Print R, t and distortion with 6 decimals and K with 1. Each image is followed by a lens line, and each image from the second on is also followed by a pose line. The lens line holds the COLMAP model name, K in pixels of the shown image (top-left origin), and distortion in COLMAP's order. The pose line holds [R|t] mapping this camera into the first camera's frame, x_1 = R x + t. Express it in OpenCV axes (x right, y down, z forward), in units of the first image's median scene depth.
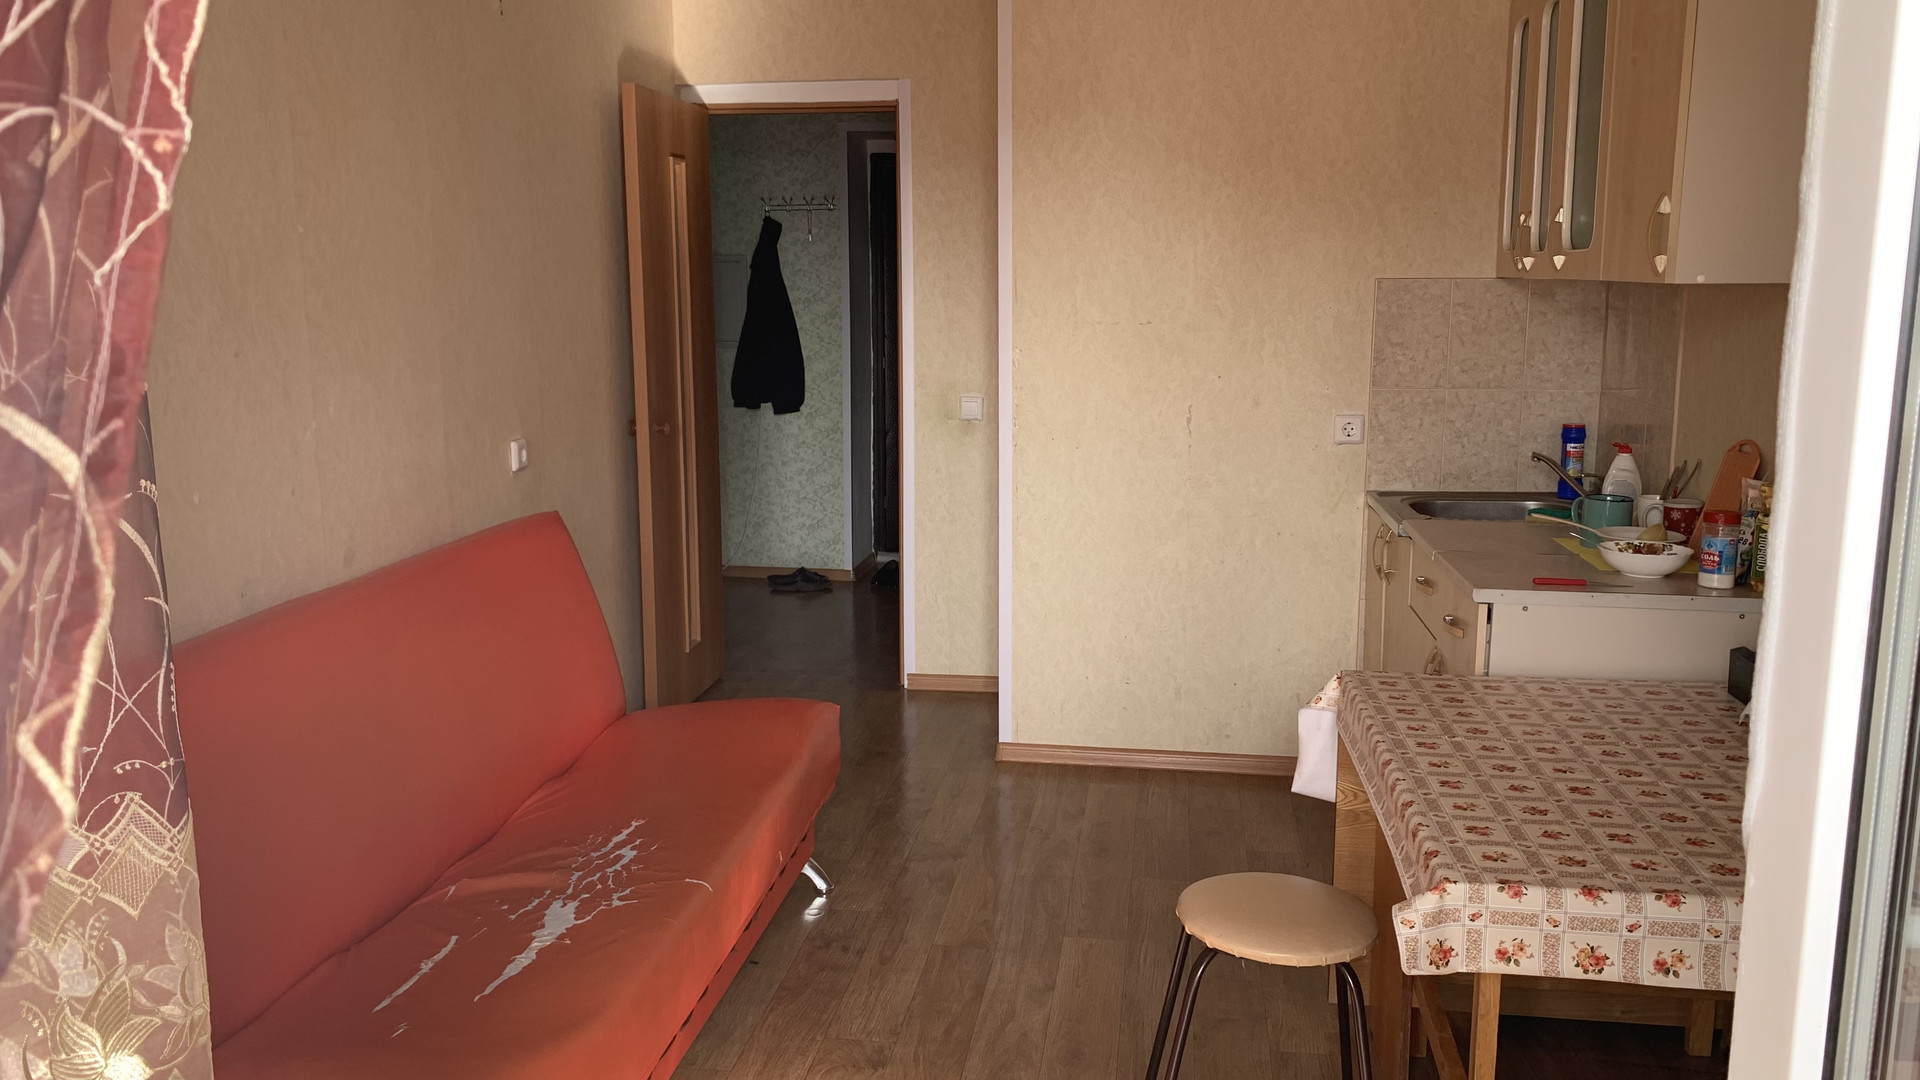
lens RADIAL K [[1480.6, 0, 944.5], [0, 1480.6, 459.4], [0, 0, 1]] dist [0.051493, -0.037889]
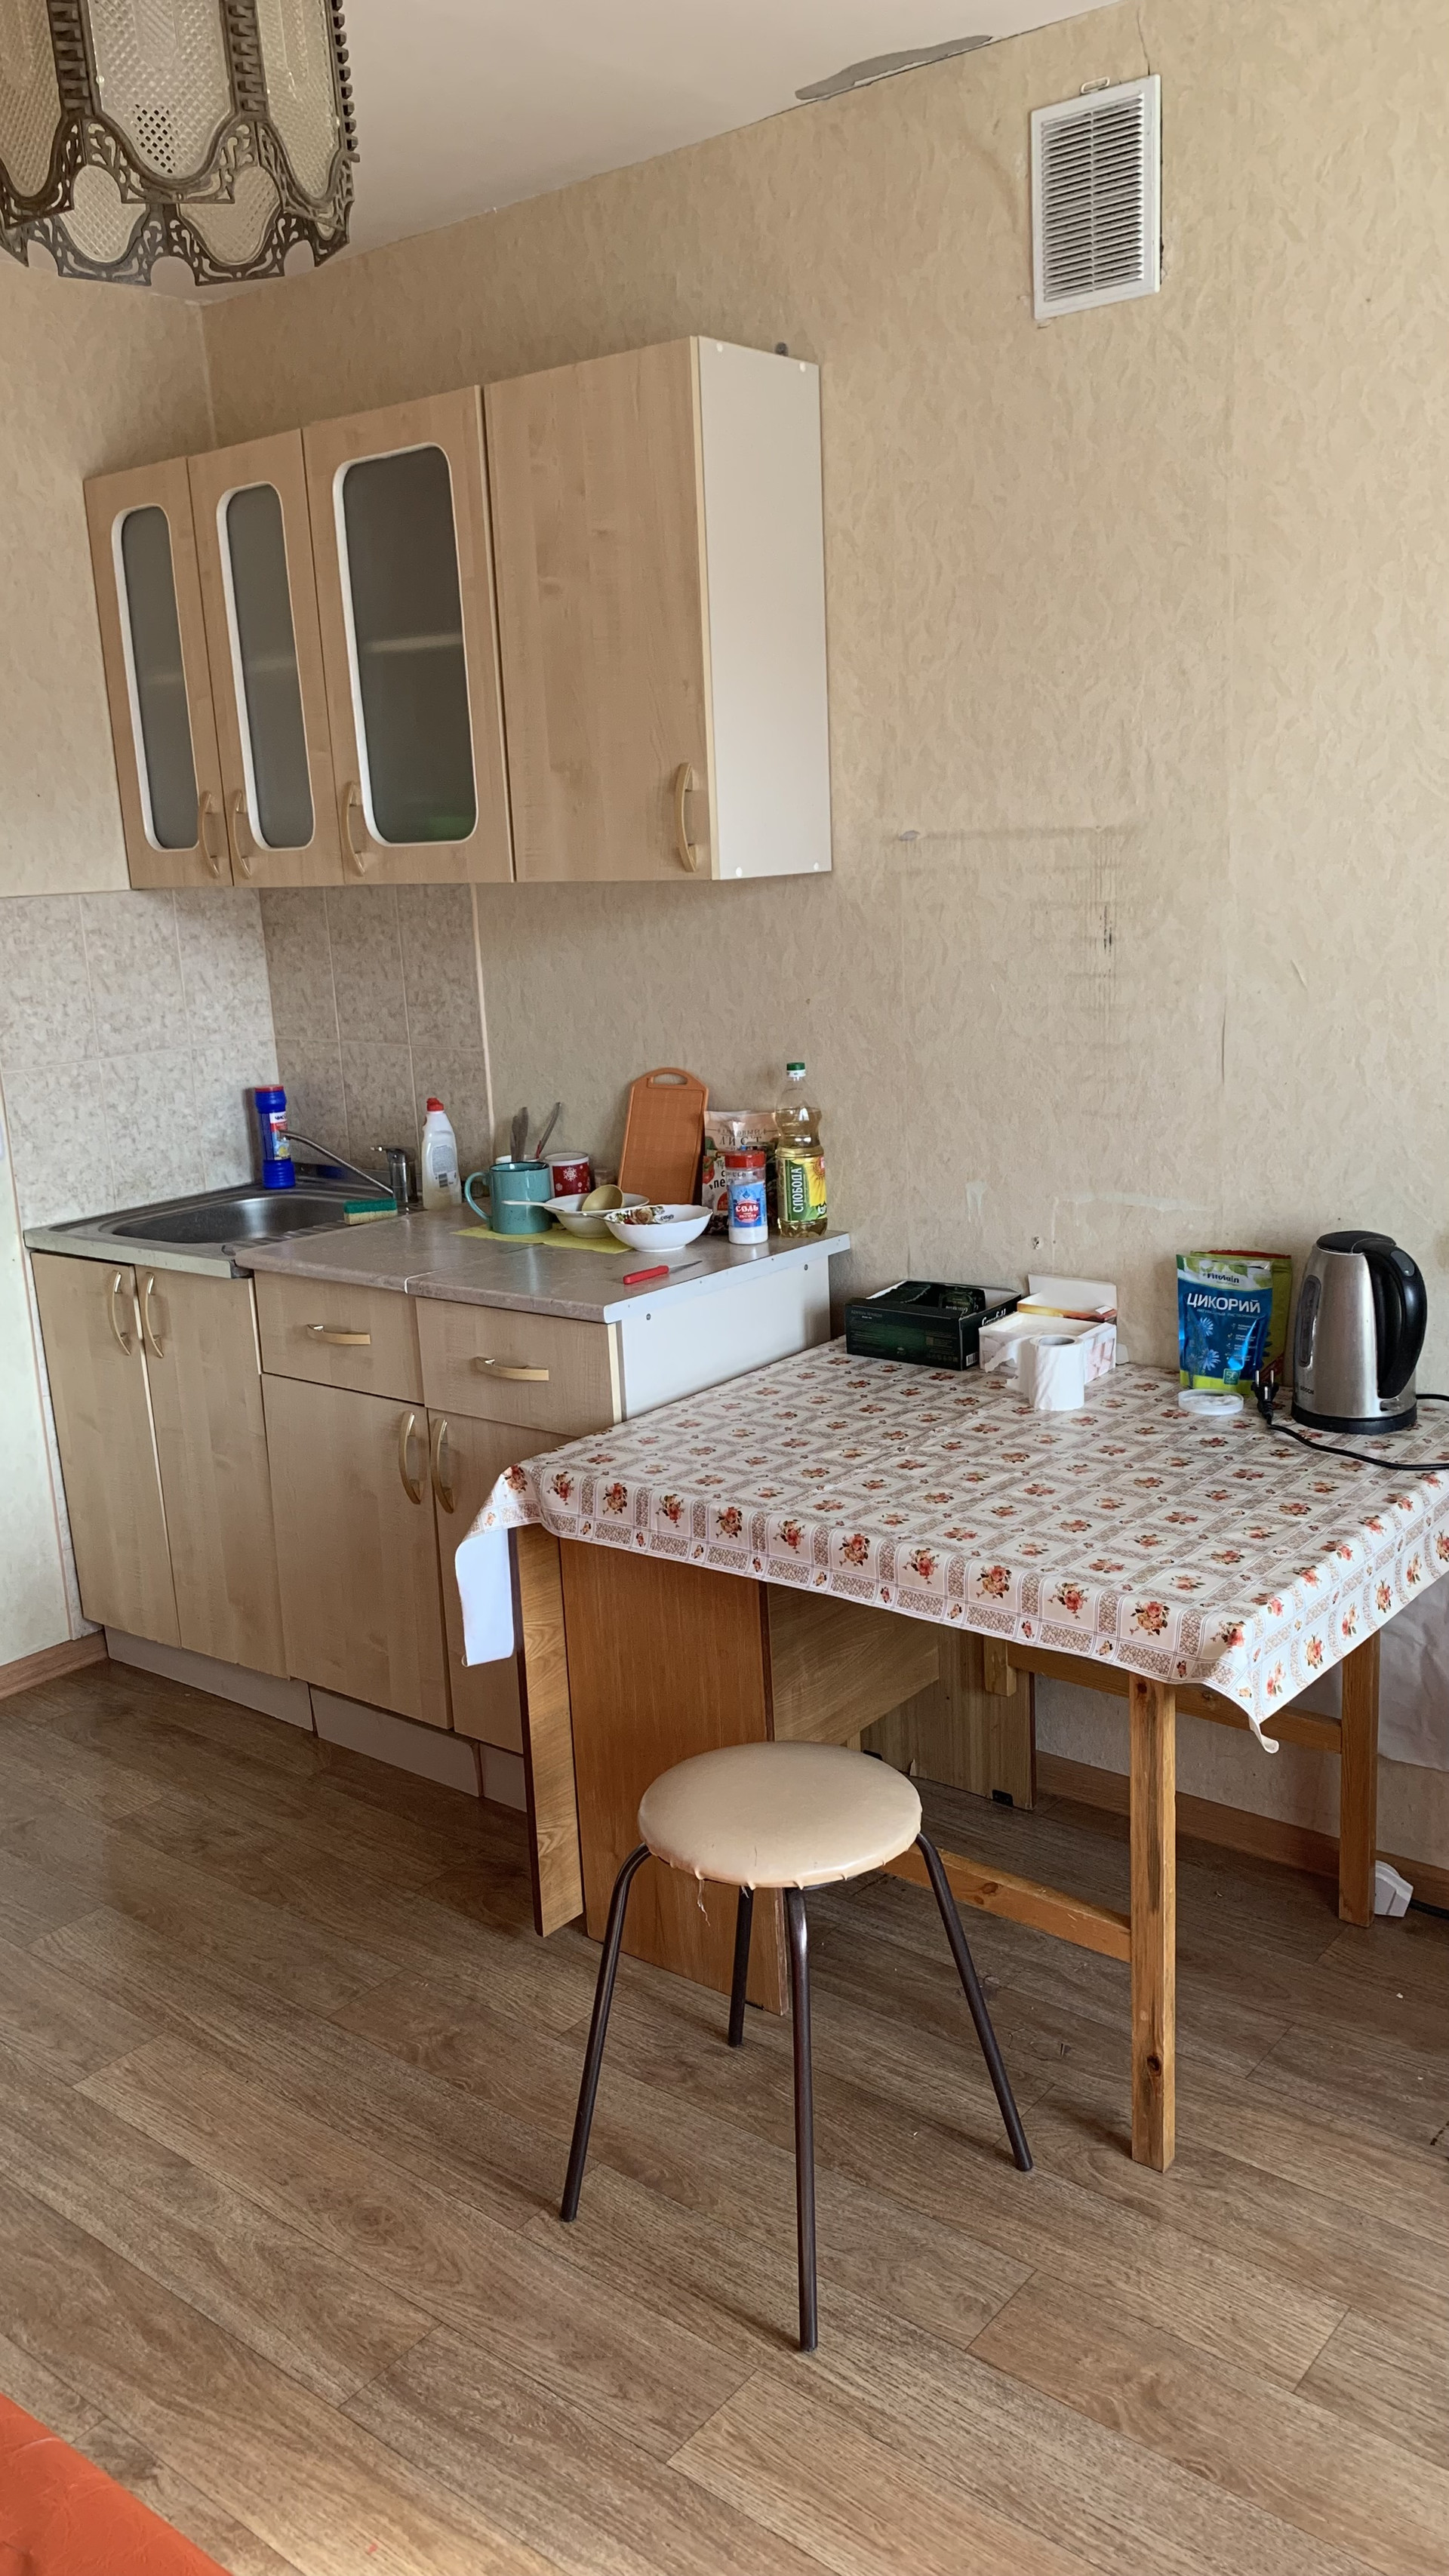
lens RADIAL K [[1986.3, 0, 758.8], [0, 1986.3, 1217.6], [0, 0, 1]] dist [0.051493, -0.037889]
pose [[0.514565, -0.183072, 0.837680, -0.420011], [0.149454, 0.981136, 0.122619, -0.064906], [-0.844326, 0.062100, 0.532219, 0.411196]]
